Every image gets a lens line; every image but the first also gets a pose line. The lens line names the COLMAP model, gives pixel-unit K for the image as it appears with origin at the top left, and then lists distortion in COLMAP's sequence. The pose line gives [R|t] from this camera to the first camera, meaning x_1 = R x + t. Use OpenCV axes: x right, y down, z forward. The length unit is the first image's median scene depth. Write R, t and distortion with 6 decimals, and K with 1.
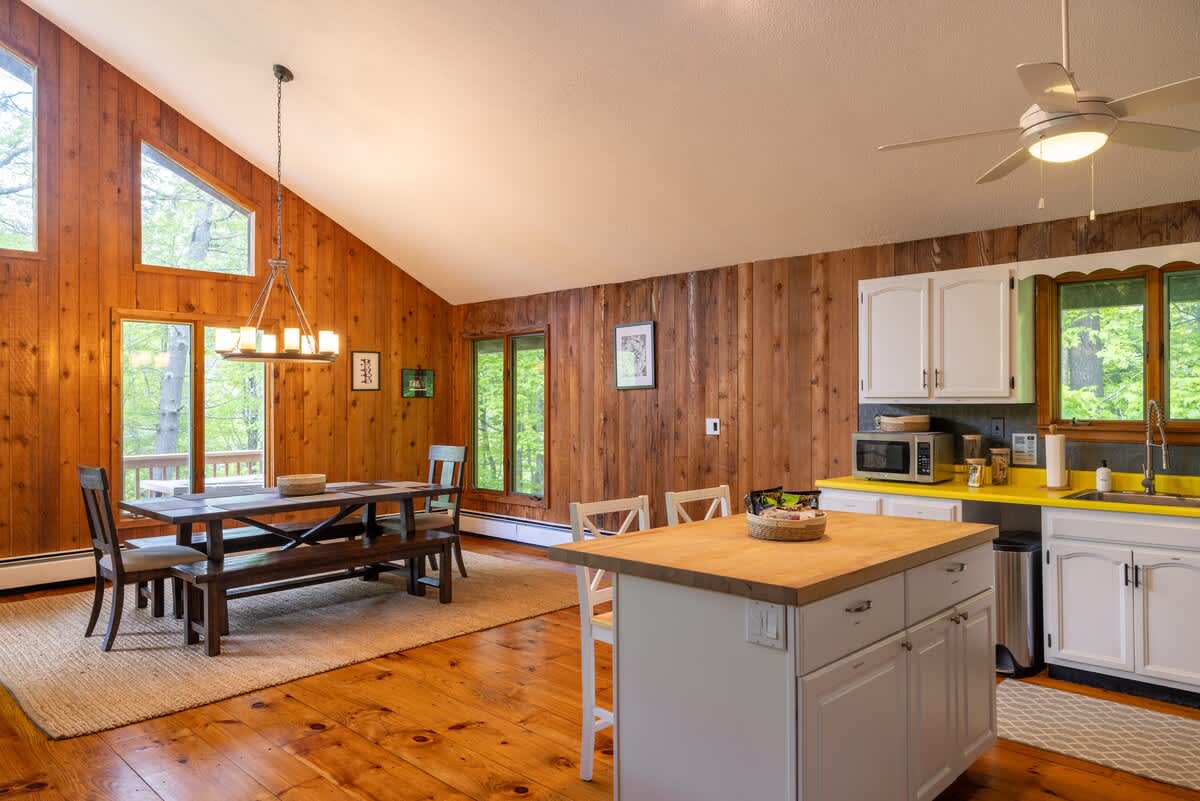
lens RADIAL K [[797.8, 0, 600.0], [0, 797.8, 400.5], [0, 0, 1]] dist [-0.004095, 0.003478]
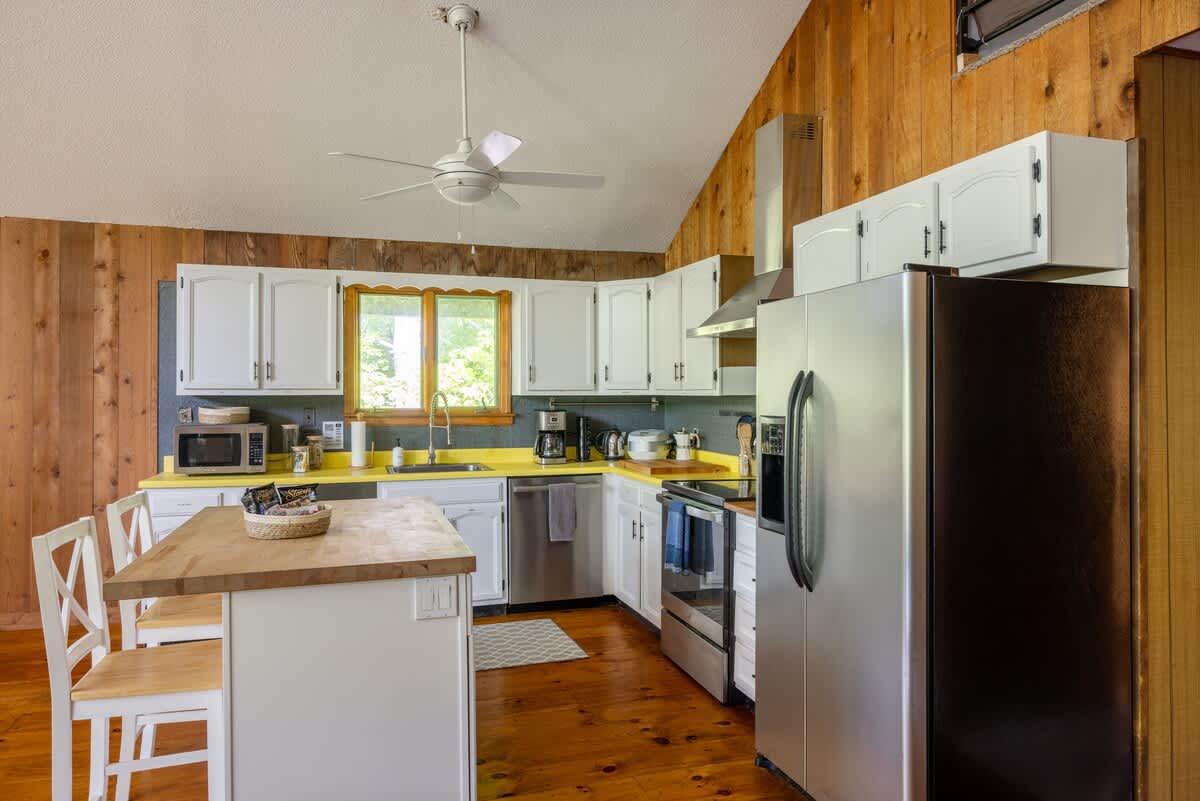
lens RADIAL K [[801.7, 0, 601.6], [0, 801.7, 387.5], [0, 0, 1]] dist [-0.004010, 0.000229]
pose [[0.469355, 0.007236, 0.882980, -0.233111], [-0.001357, 0.999971, -0.007473, 0.000881], [-0.883008, 0.002310, 0.469351, 0.105481]]
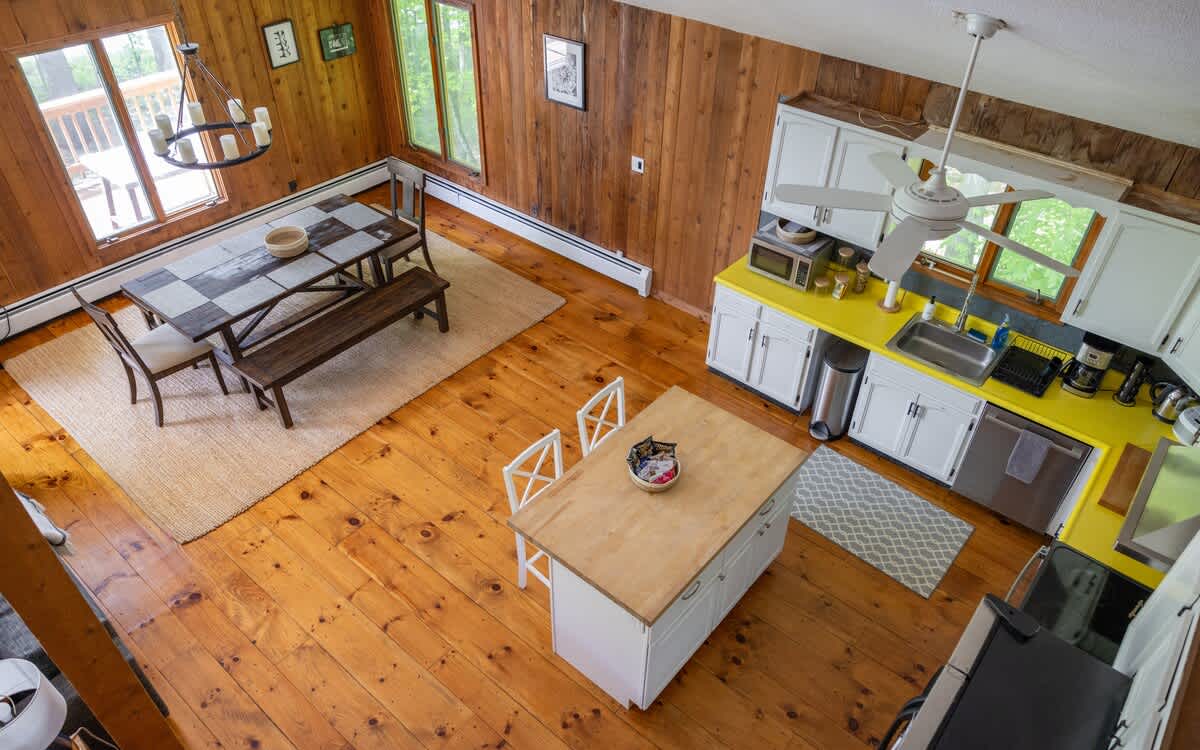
lens RADIAL K [[800.9, 0, 600.0], [0, 800.9, 375.0], [0, 0, 1]] dist [0.004809, 0.001566]
pose [[0.997168, -0.029926, 0.068997, 0.007711], [-0.020730, 0.772509, 0.634665, -0.464319], [-0.072294, -0.634298, 0.769701, -0.013796]]
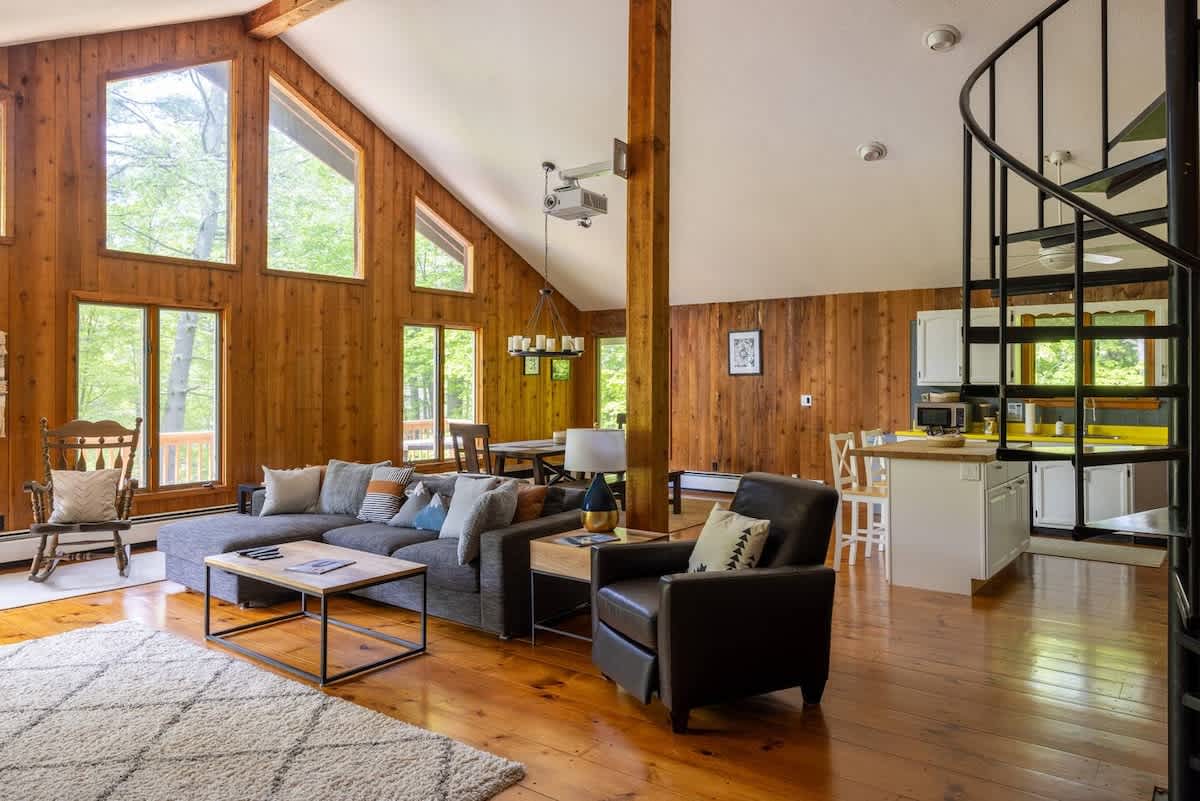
lens RADIAL K [[801.7, 0, 601.6], [0, 801.7, 387.5], [0, 0, 1]] dist [-0.004010, 0.000229]
pose [[0.993121, 0.002487, 0.117070, -0.452904], [-0.003279, 0.999973, 0.006570, -0.000992], [-0.117051, -0.006908, 0.993102, -0.501768]]
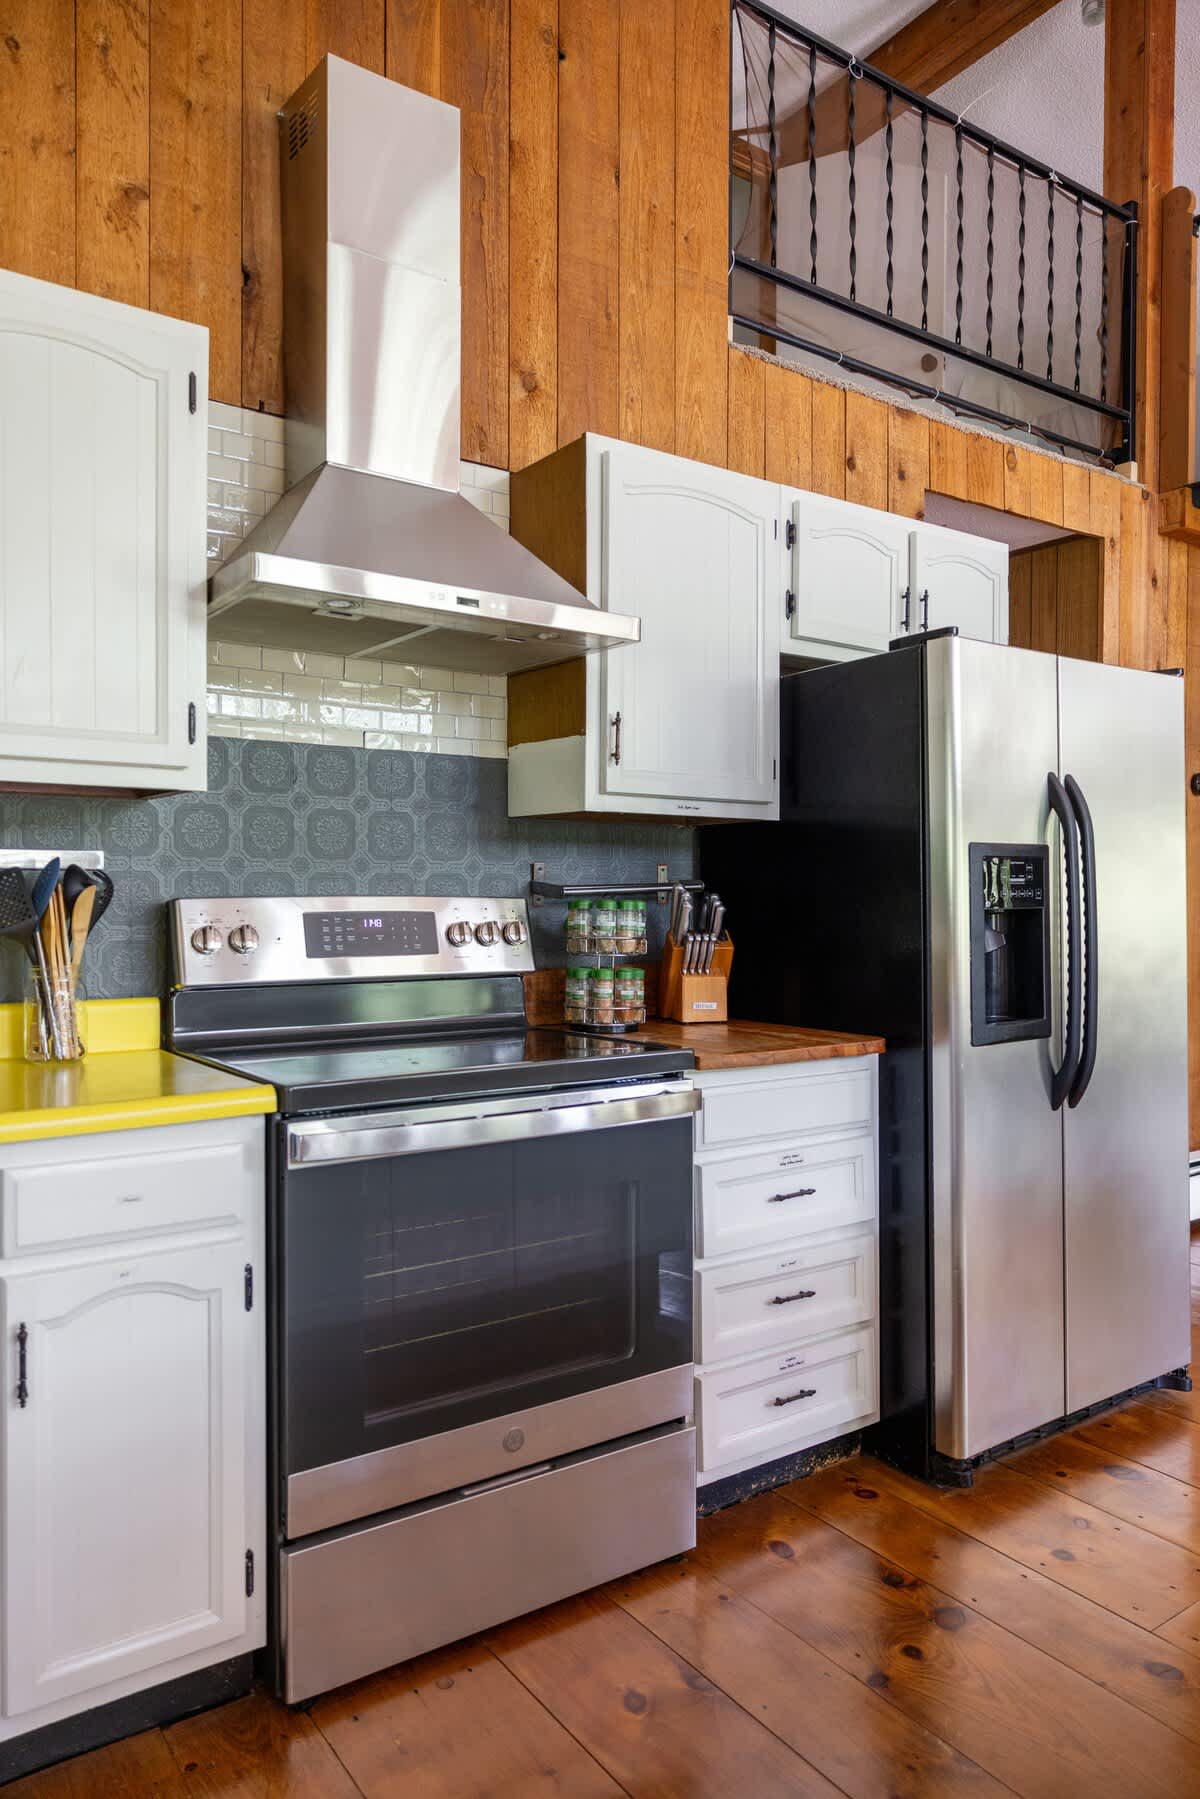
lens RADIAL K [[1194.9, 0, 600.0], [0, 1194.9, 899.5], [0, 0, 1]] dist [-0.000493, -0.000268]
pose [[-0.981962, -0.001085, 0.189077, 0.308221], [-0.000850, 0.999999, 0.001327, 0.034244], [-0.189078, 0.001142, -0.981961, 0.681035]]
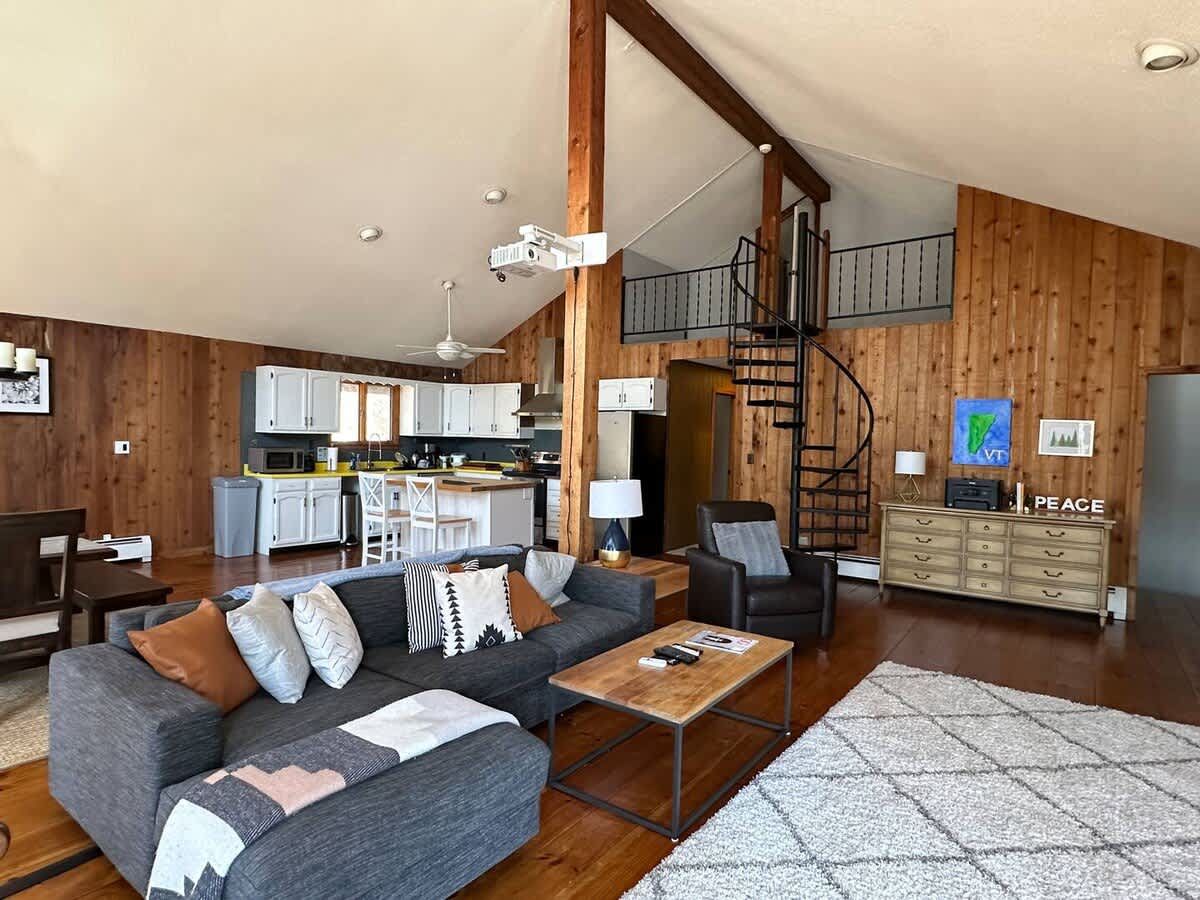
lens RADIAL K [[671.0, 0, 599.5], [0, 671.0, 456.1], [0, 0, 1]] dist [0.002554, 0.000141]
pose [[-0.144345, -0.031010, 0.989041, -1.141082], [-0.025696, 0.999289, 0.027581, -0.004421], [-0.989194, -0.021433, -0.145039, 0.406676]]
